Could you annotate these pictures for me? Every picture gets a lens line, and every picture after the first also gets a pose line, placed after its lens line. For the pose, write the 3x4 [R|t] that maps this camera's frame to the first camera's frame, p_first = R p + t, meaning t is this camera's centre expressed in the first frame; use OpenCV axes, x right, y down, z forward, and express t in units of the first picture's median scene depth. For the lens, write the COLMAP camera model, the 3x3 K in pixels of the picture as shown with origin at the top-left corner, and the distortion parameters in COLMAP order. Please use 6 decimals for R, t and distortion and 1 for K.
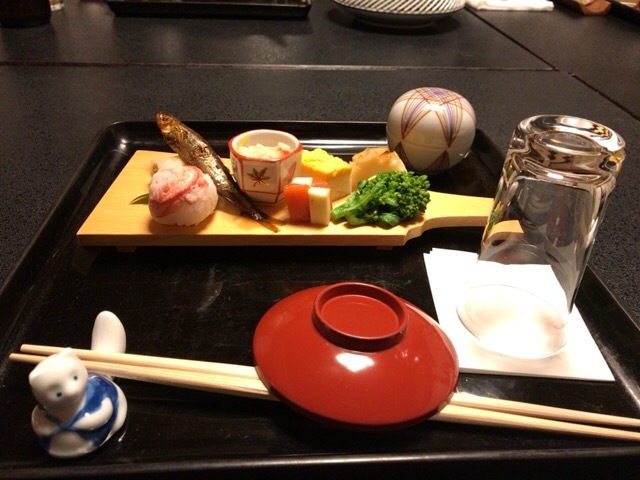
lens RADIAL K [[535.8, 0, 320.0], [0, 535.8, 240.0], [0, 0, 1]] dist [0.088426, -0.156134]
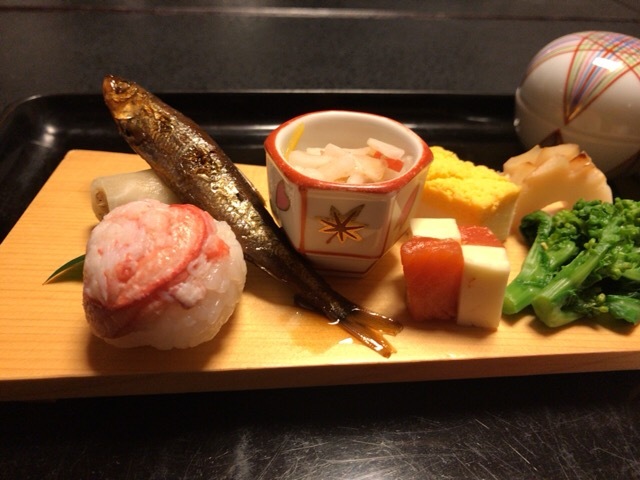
lens RADIAL K [[550.7, 0, 320.0], [0, 550.7, 240.0], [0, 0, 1]] dist [0.002150, 0.000684]
pose [[0.998678, -0.016919, 0.048548, -0.149136], [0.014481, 0.998637, 0.050138, -0.123472], [-0.049330, -0.049369, 0.997562, 0.544669]]
